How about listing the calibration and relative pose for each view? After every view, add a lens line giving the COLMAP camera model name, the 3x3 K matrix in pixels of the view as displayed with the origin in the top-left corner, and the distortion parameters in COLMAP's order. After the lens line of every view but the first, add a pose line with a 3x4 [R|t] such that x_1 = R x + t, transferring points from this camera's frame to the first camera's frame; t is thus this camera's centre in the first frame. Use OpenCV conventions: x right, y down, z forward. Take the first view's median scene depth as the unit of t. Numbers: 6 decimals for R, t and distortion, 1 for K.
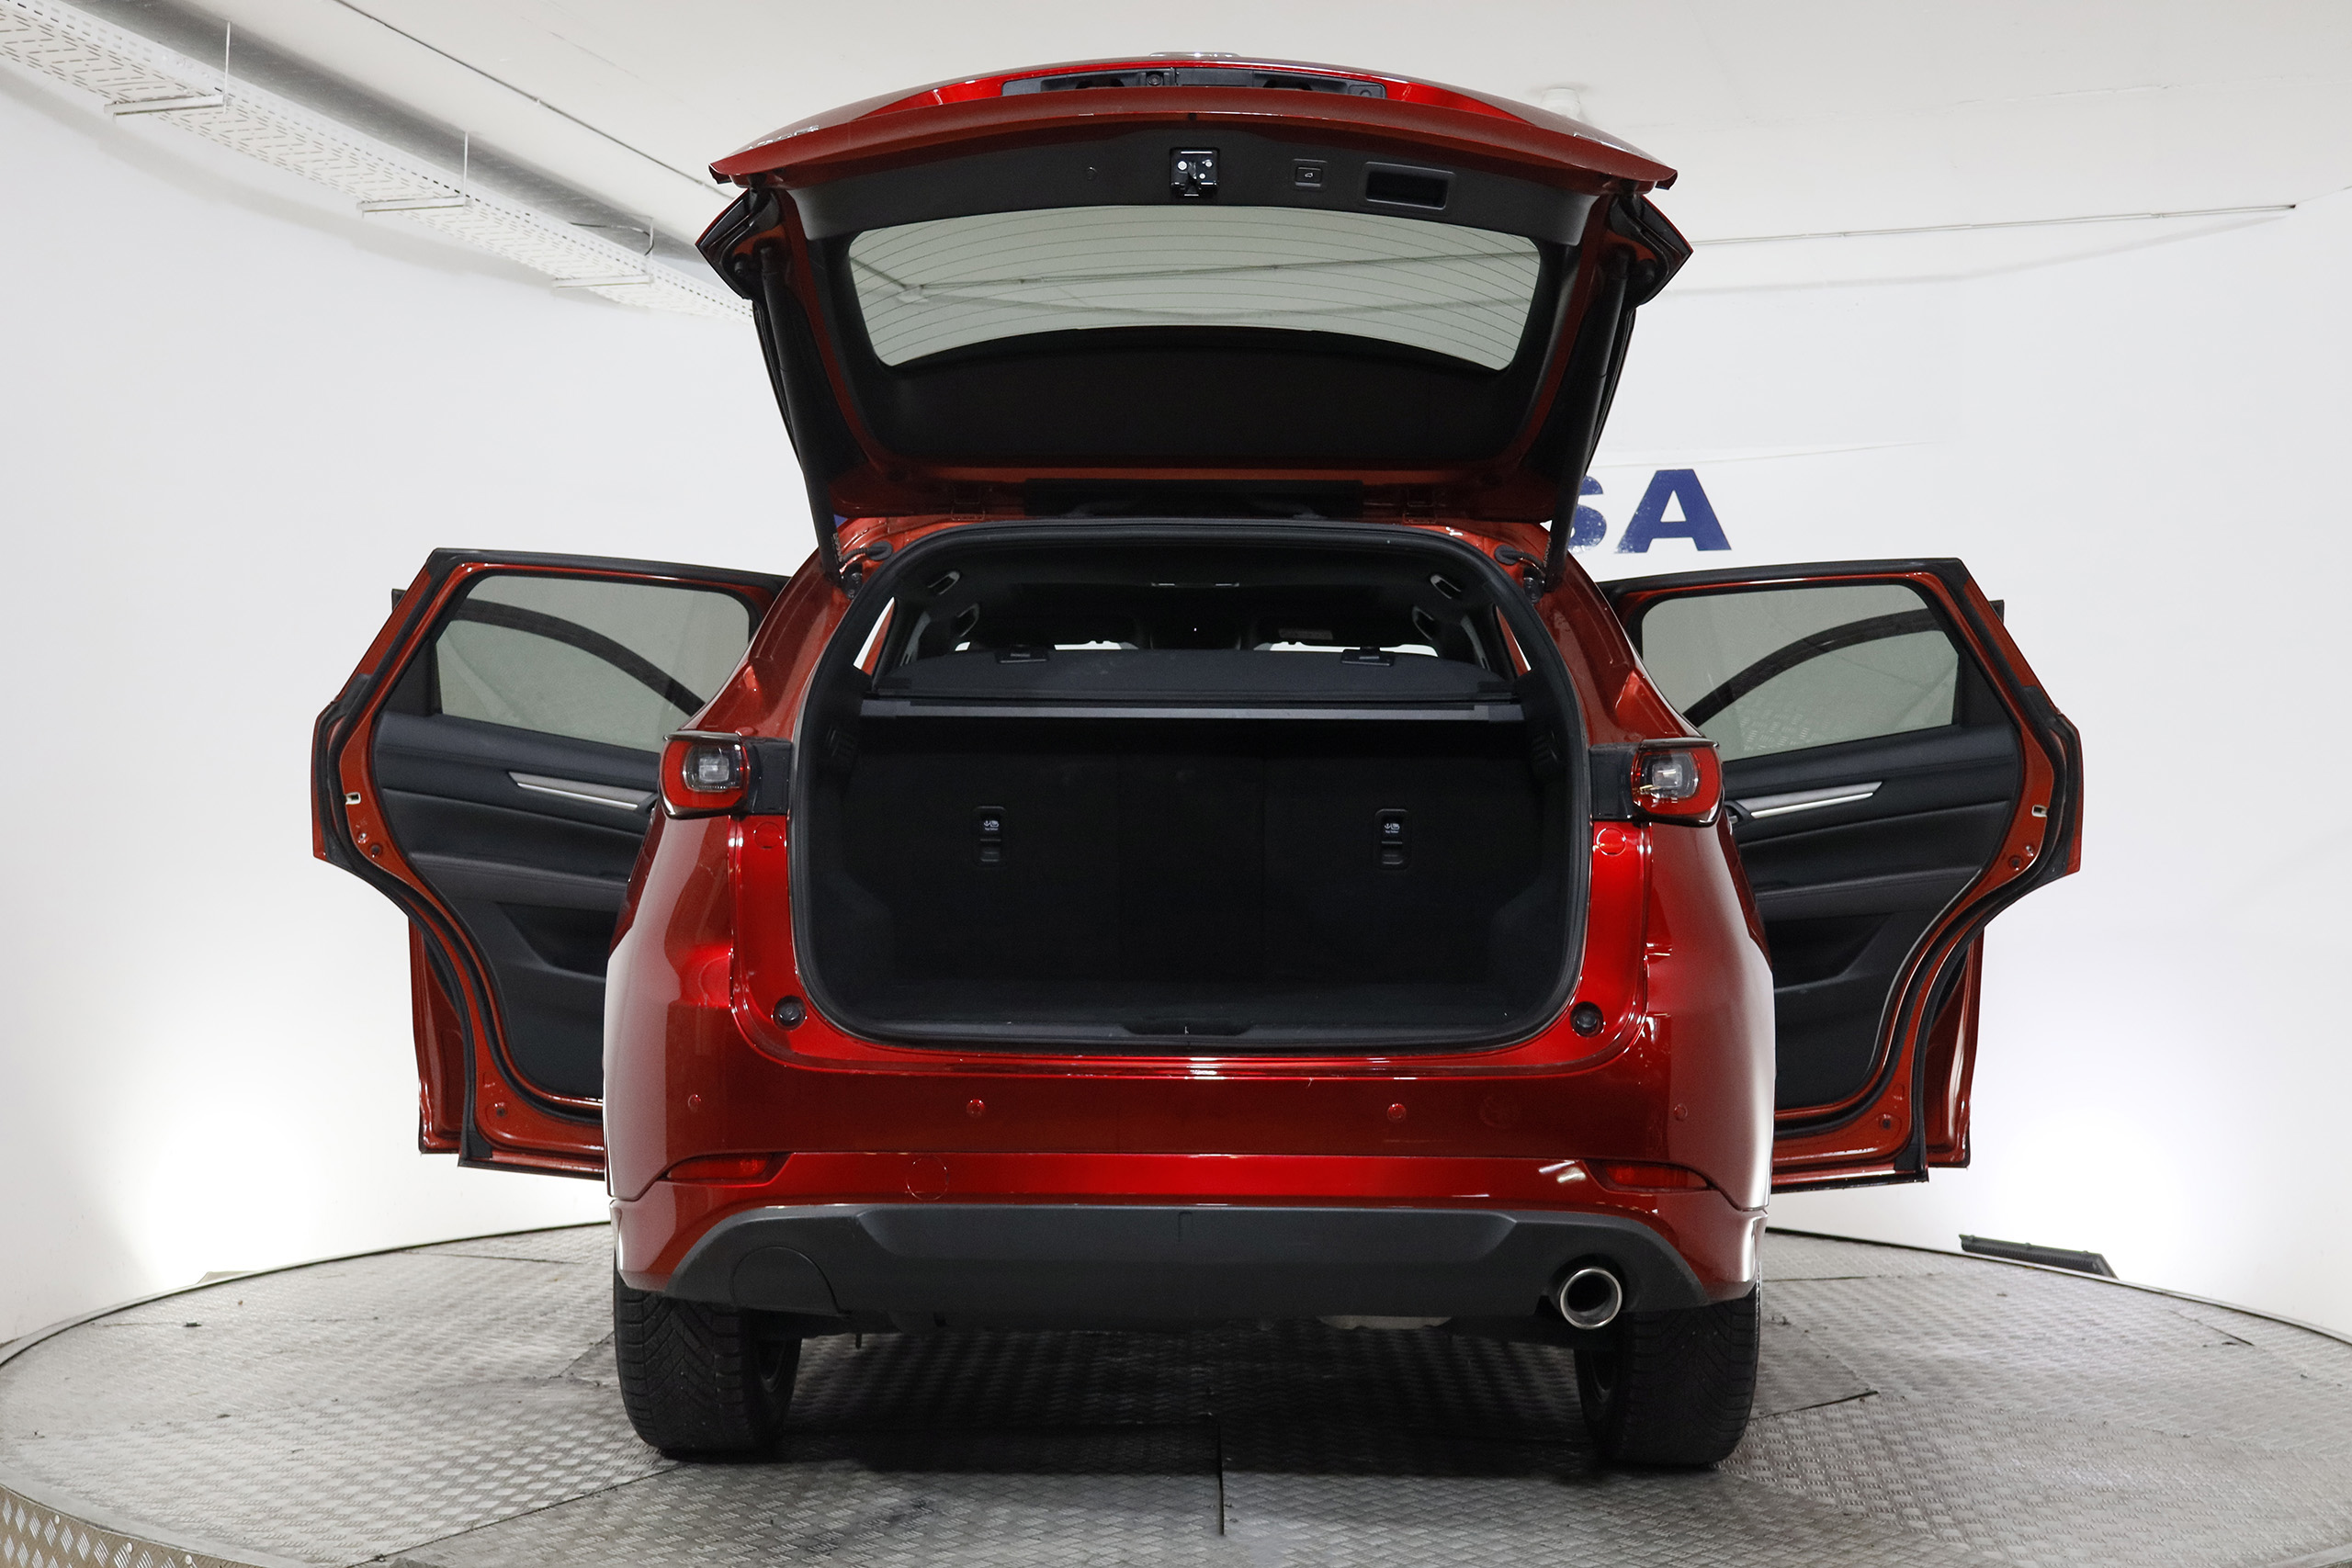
lens RADIAL K [[2851.4, 0, 1176.0], [0, 2851.4, 784.0], [0, 0, 1]] dist [0.071466, 0.019450]
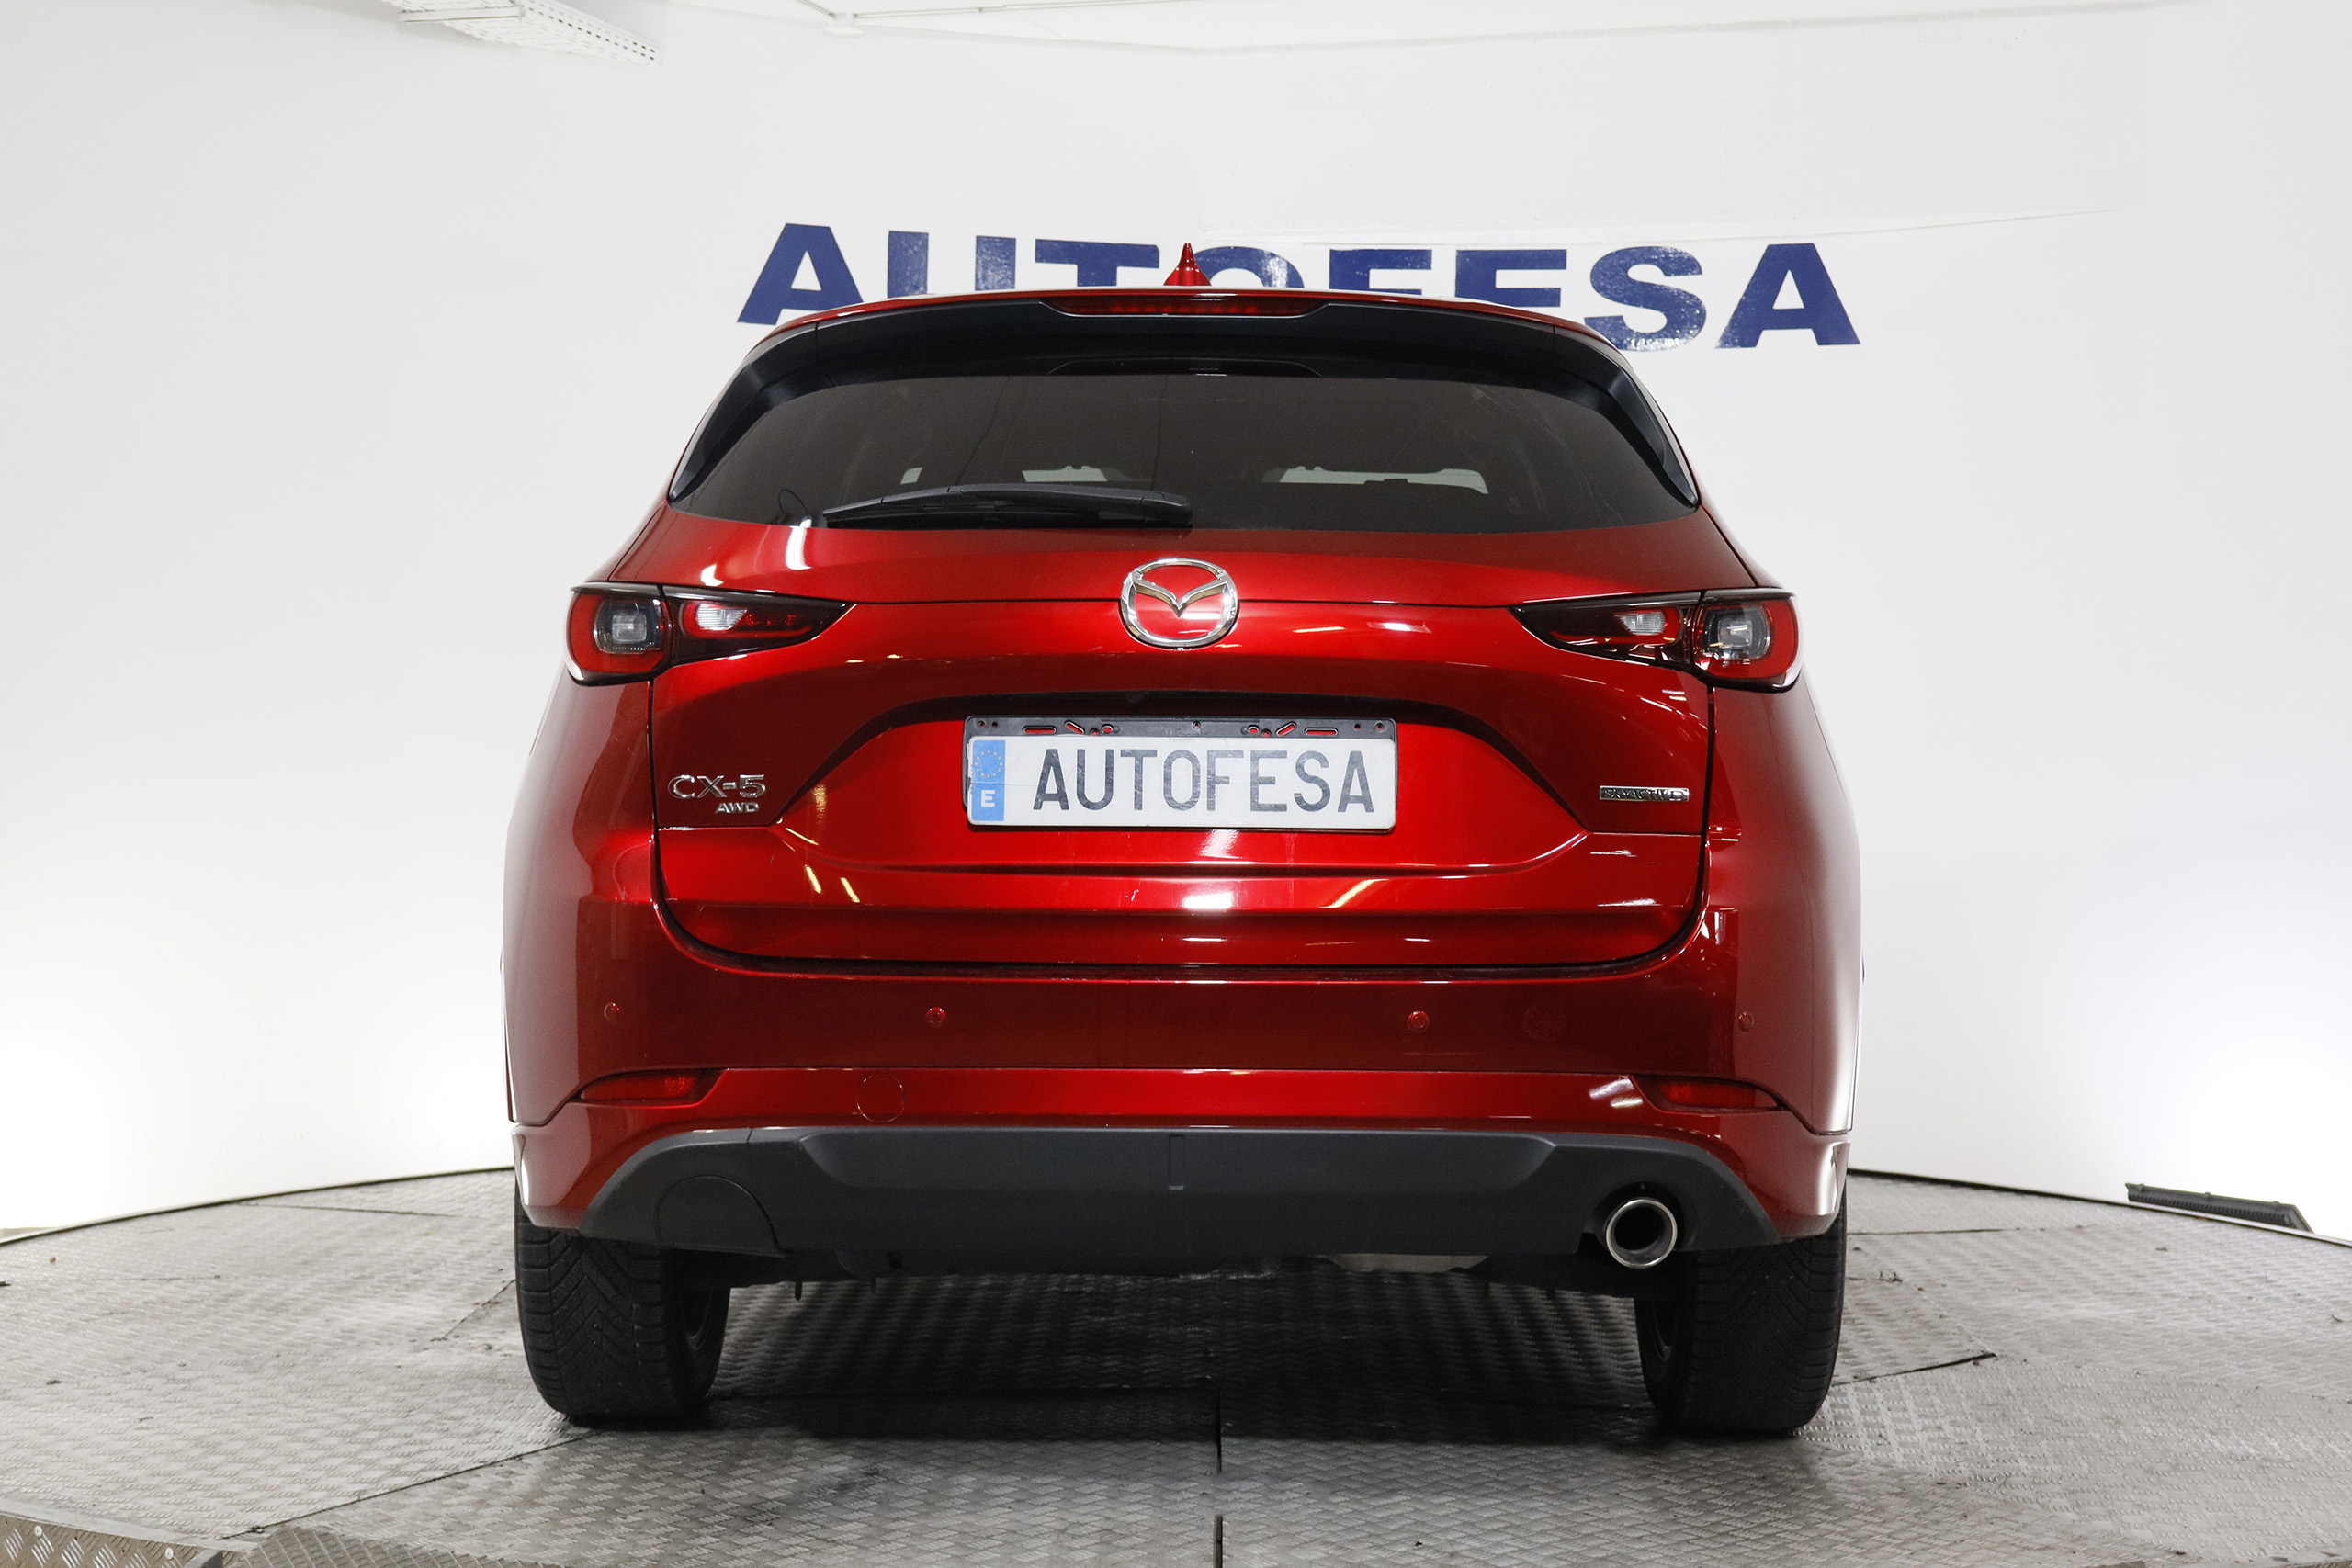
lens RADIAL K [[3828.7, 0, 1176.0], [0, 3828.7, 784.0], [0, 0, 1]] dist [0.139437, 0.019619]
pose [[0.999996, -0.001779, -0.002294, 0.004921], [0.001873, 0.999123, 0.041828, -0.005191], [0.002218, -0.041832, 0.999122, -0.134722]]
